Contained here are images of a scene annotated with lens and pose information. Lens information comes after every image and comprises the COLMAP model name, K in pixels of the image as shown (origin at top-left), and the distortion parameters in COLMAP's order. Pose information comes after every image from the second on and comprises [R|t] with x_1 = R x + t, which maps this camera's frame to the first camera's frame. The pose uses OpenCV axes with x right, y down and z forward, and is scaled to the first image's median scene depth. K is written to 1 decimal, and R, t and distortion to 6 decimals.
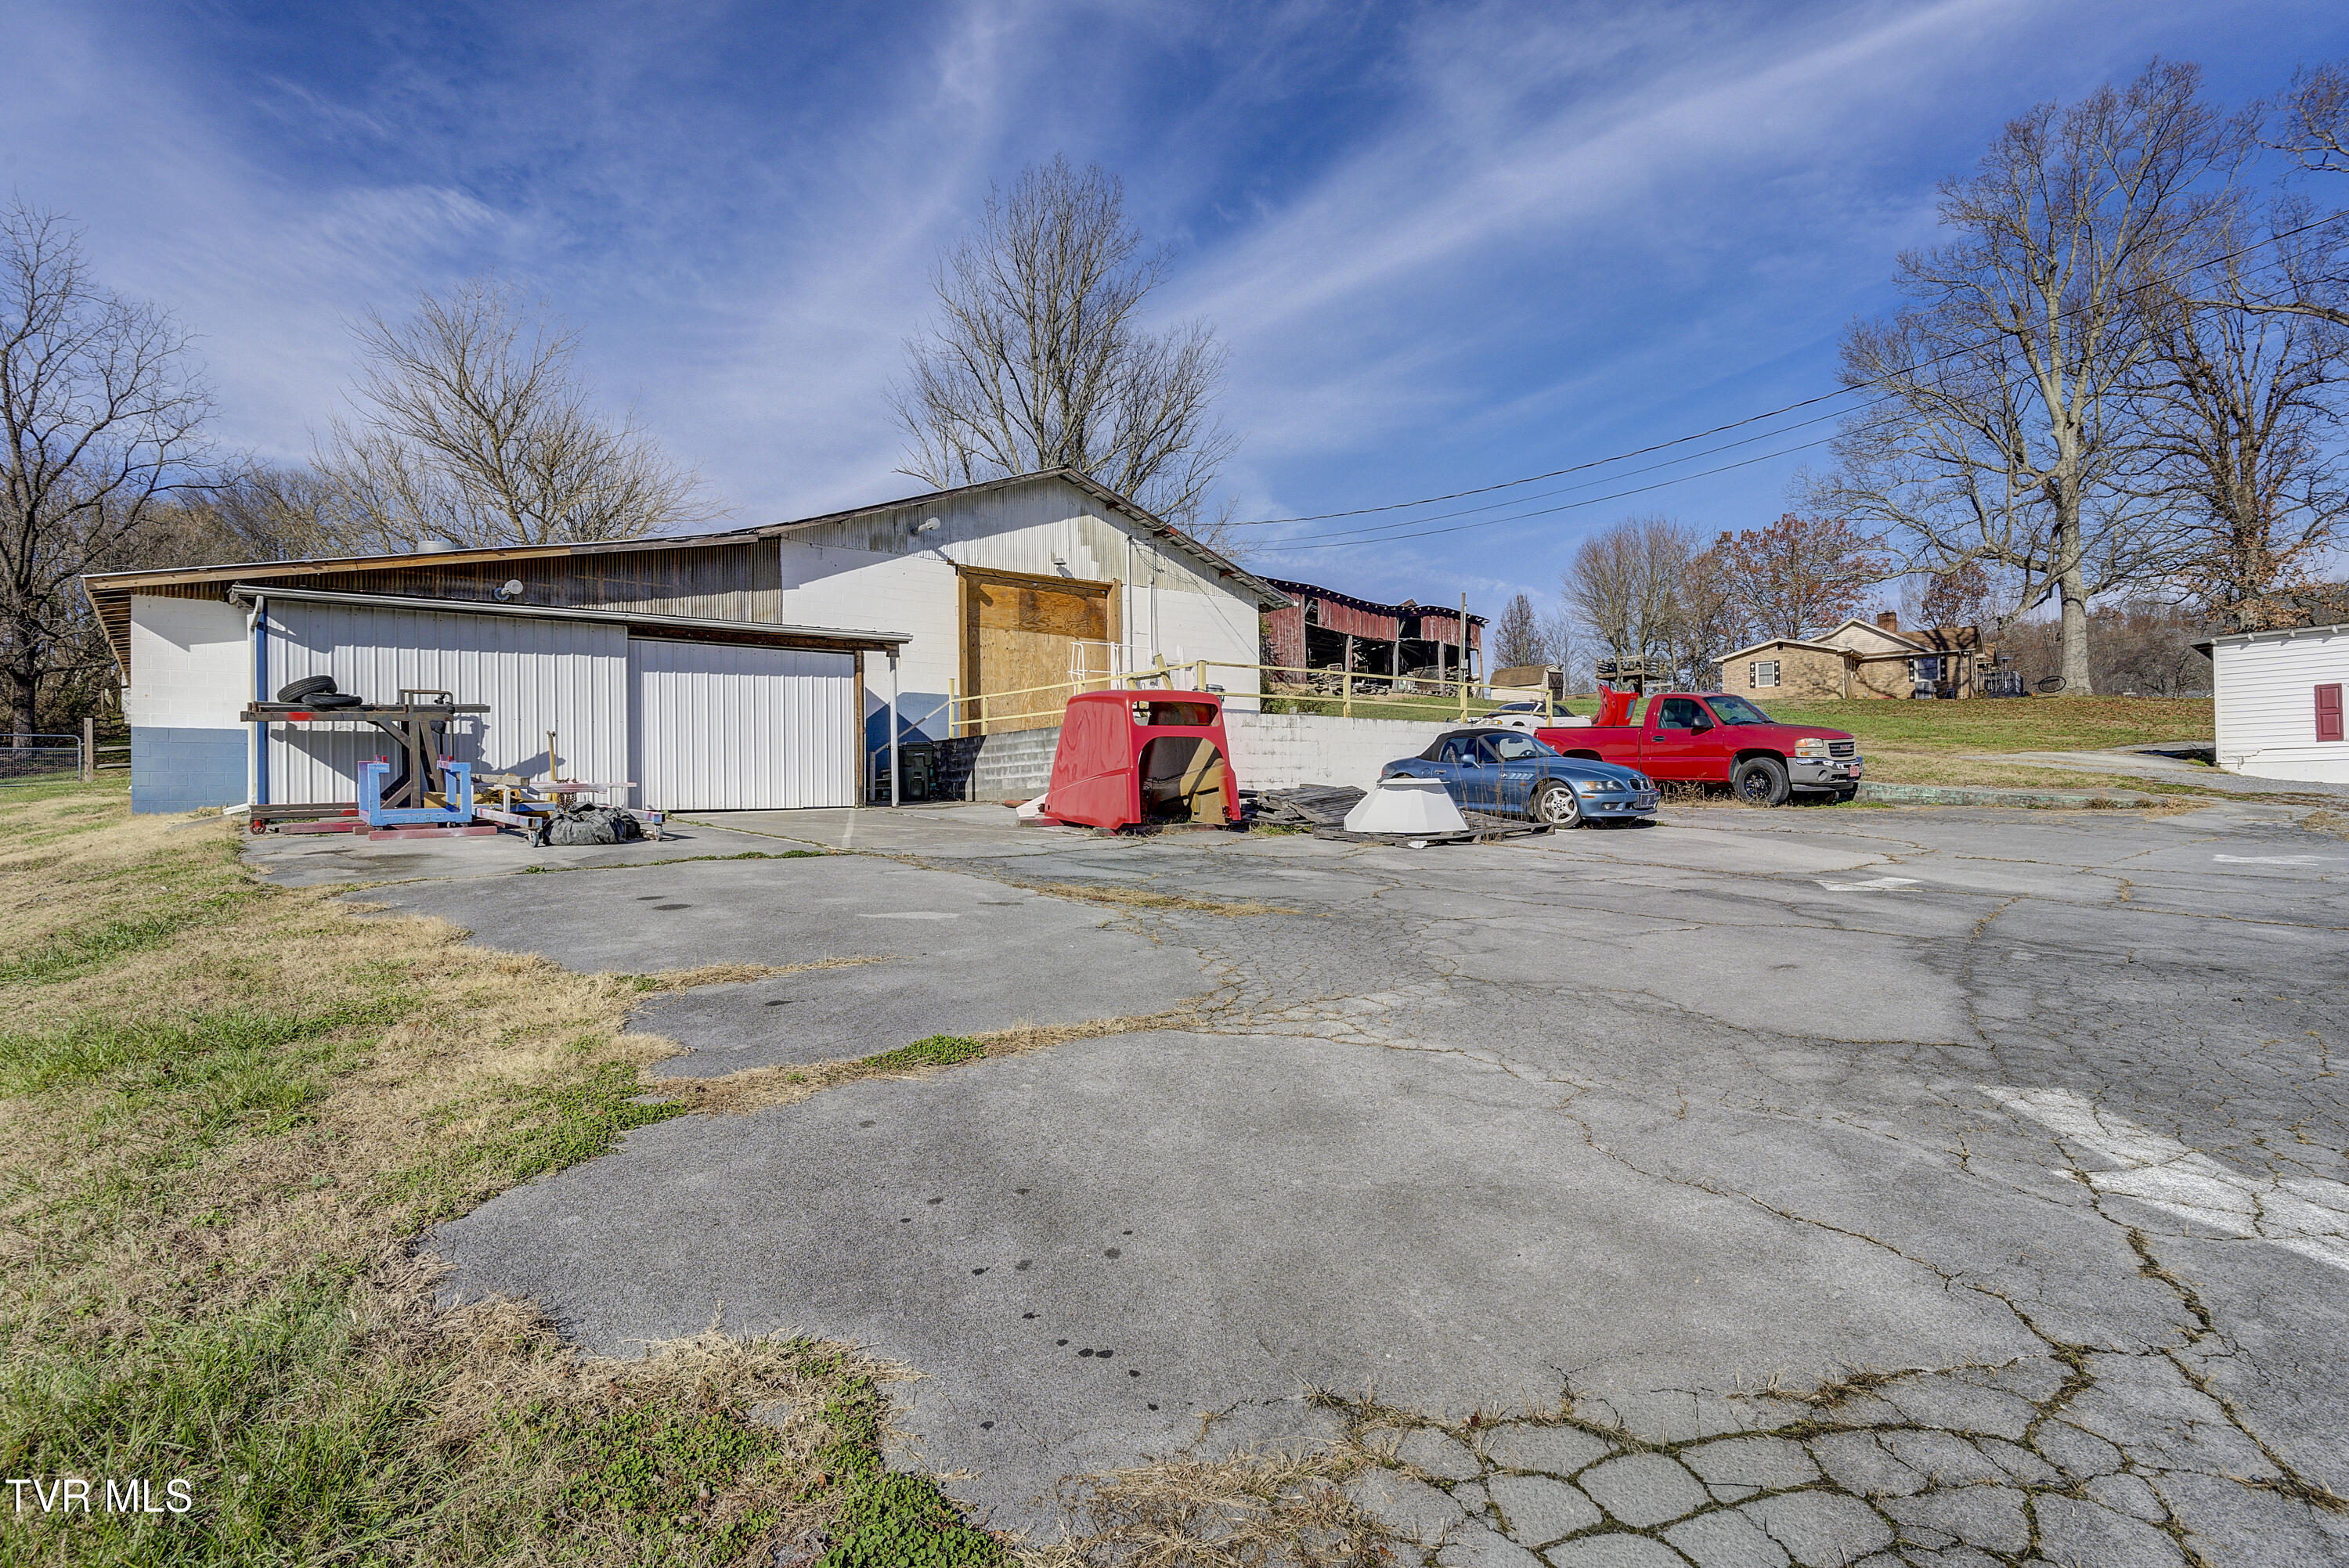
lens RADIAL K [[1215.0, 0, 1186.9], [0, 1215.0, 779.1], [0, 0, 1]] dist [0.000640, -0.000710]
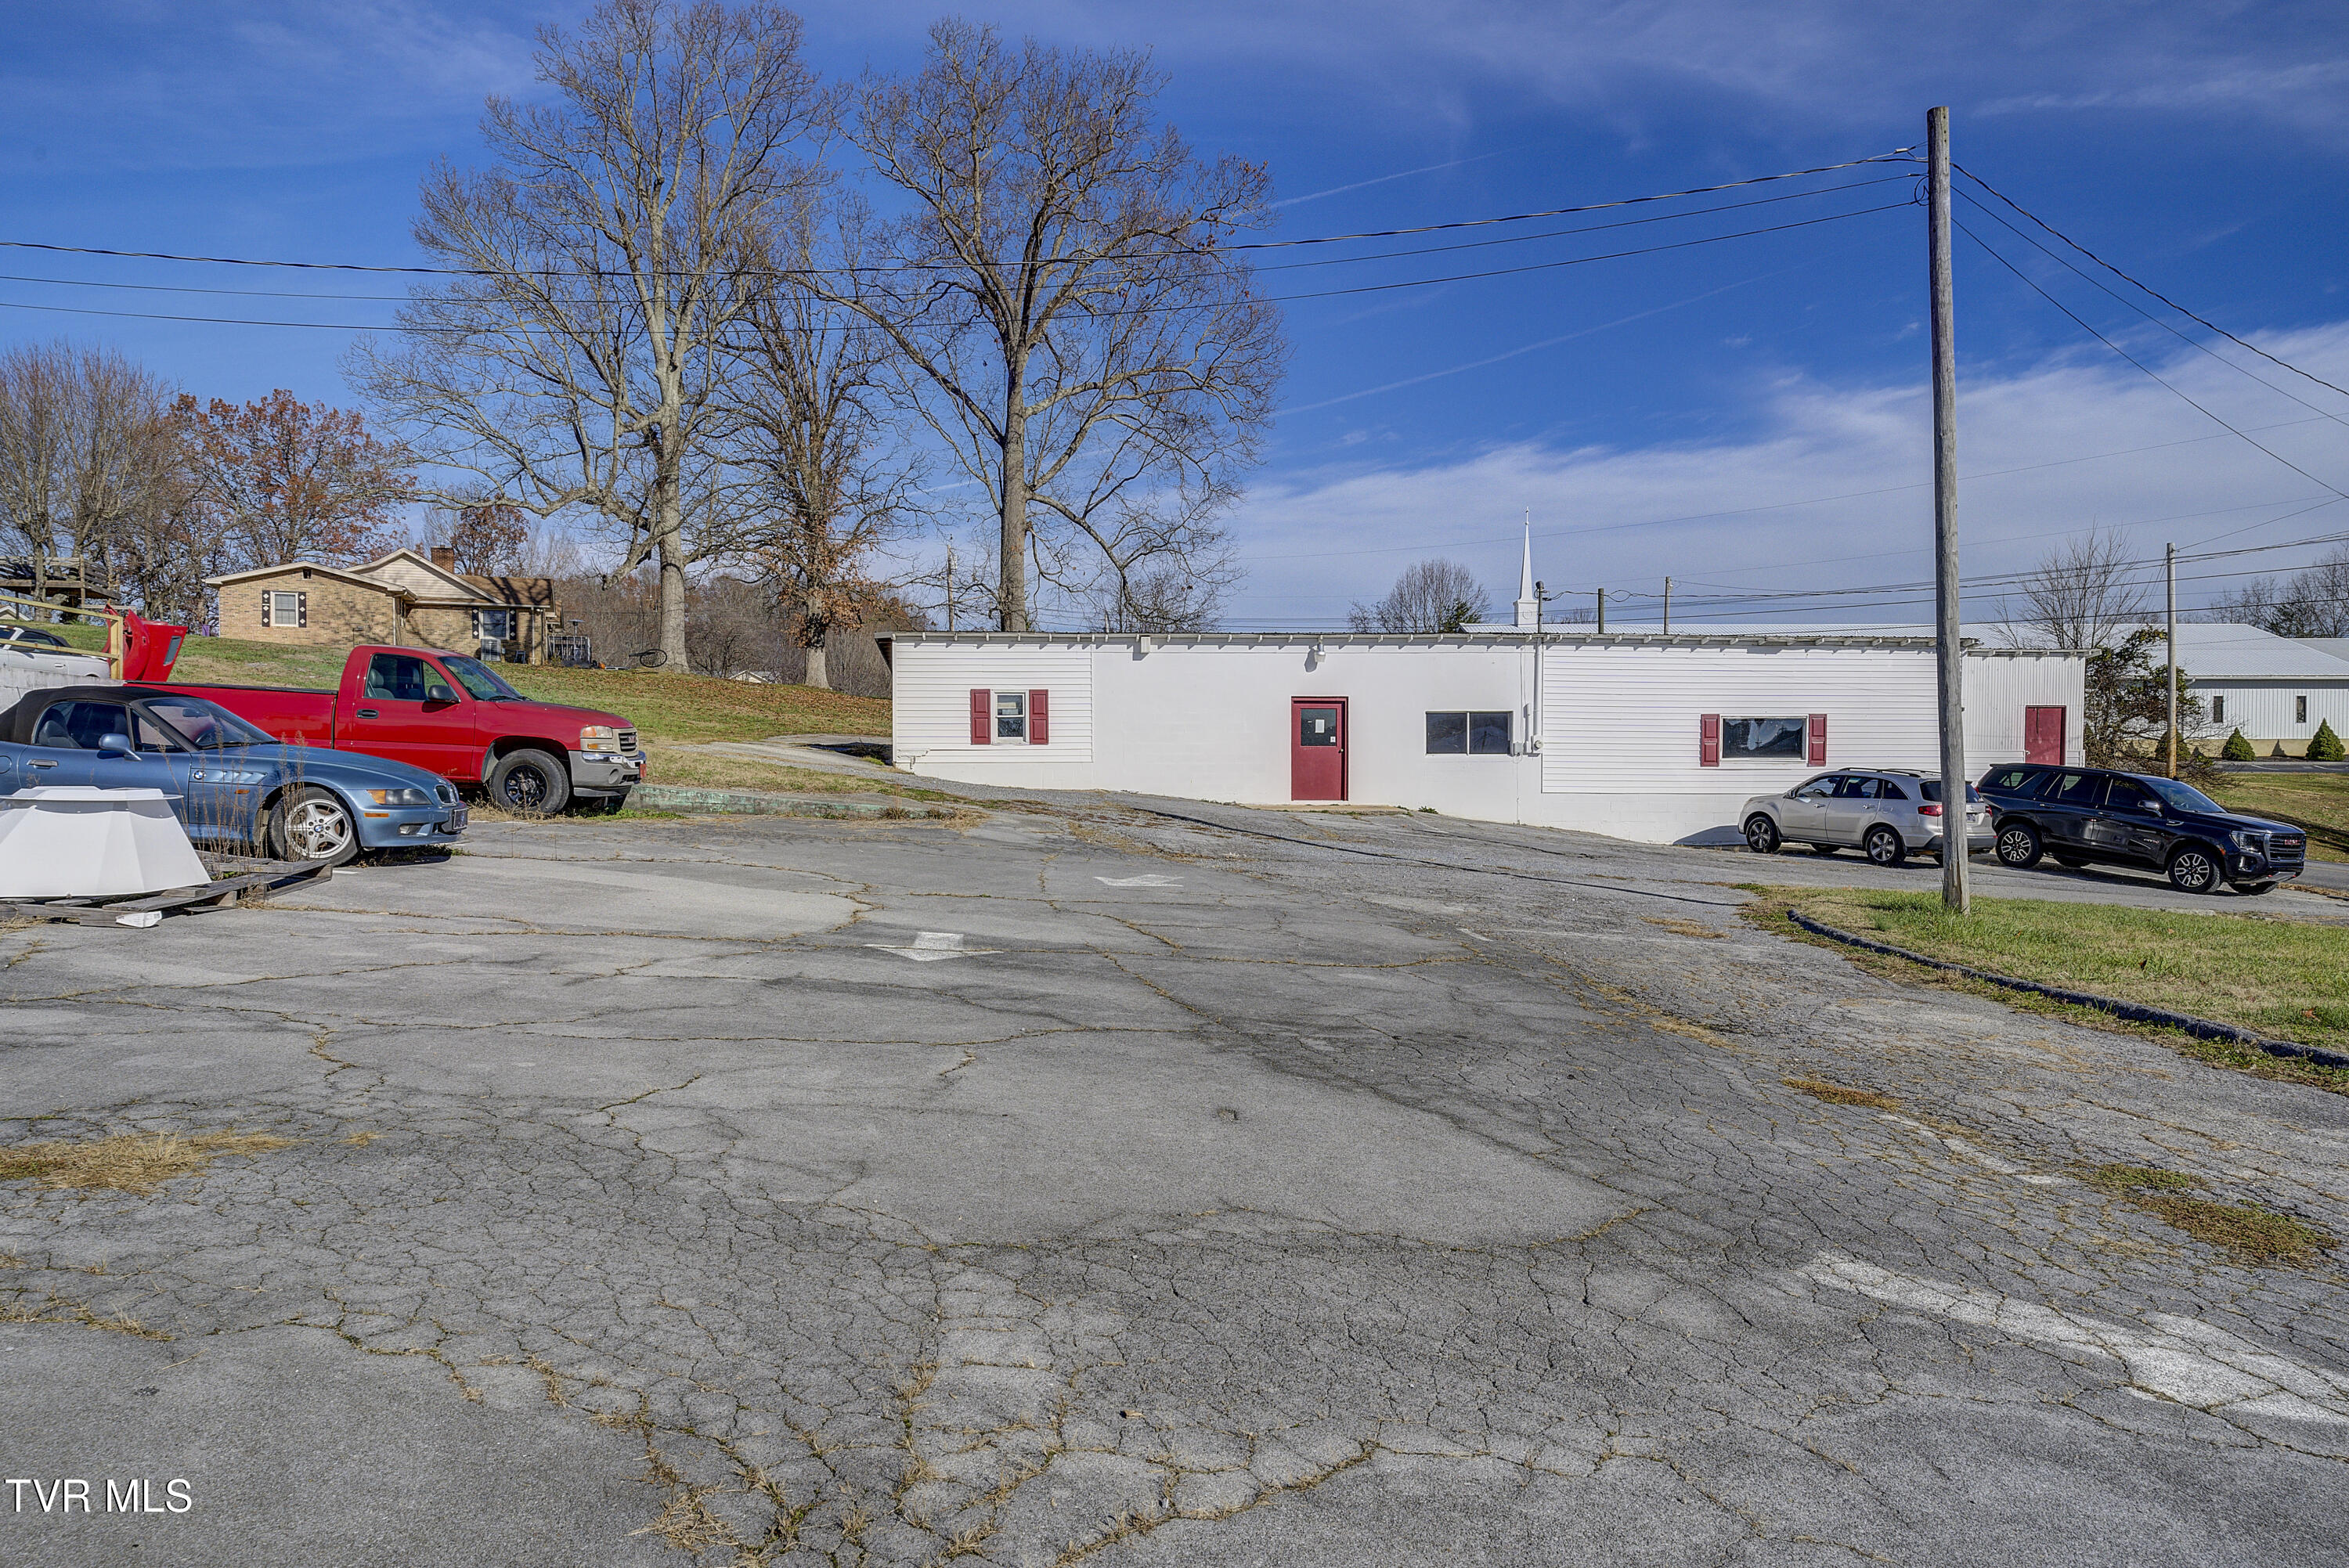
lens RADIAL K [[1526.3, 0, 1167.5], [0, 1526.3, 806.9], [0, 0, 1]] dist [0.023262, -0.001544]
pose [[0.519993, -0.007368, 0.854139, -0.047077], [-0.026753, 0.999332, 0.024907, -0.007414], [-0.853751, -0.035802, 0.519448, 0.095650]]
